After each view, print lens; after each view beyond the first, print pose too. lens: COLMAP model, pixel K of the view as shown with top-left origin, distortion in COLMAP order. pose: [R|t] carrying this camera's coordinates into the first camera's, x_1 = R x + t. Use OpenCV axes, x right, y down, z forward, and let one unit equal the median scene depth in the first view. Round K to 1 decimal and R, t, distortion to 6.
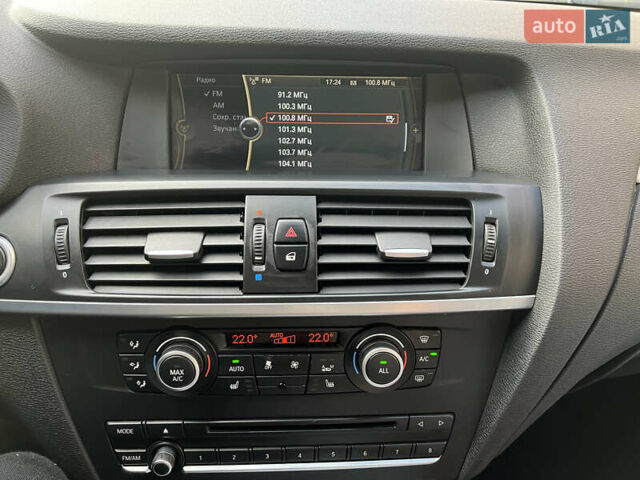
lens RADIAL K [[481.0, 0, 319.3], [0, 481.0, 243.4], [0, 0, 1]] dist [0.062102, -0.061569]
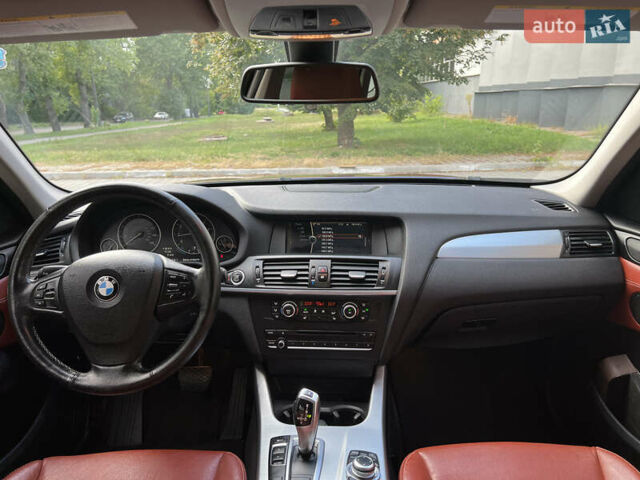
lens RADIAL K [[481.0, 0, 321.4], [0, 481.0, 237.7], [0, 0, 1]] dist [0.062102, -0.061569]
pose [[0.991353, 0.000486, -0.131224, 0.363157], [-0.028210, 0.977401, -0.209502, 0.448207], [0.128157, 0.211392, 0.968963, -2.253365]]
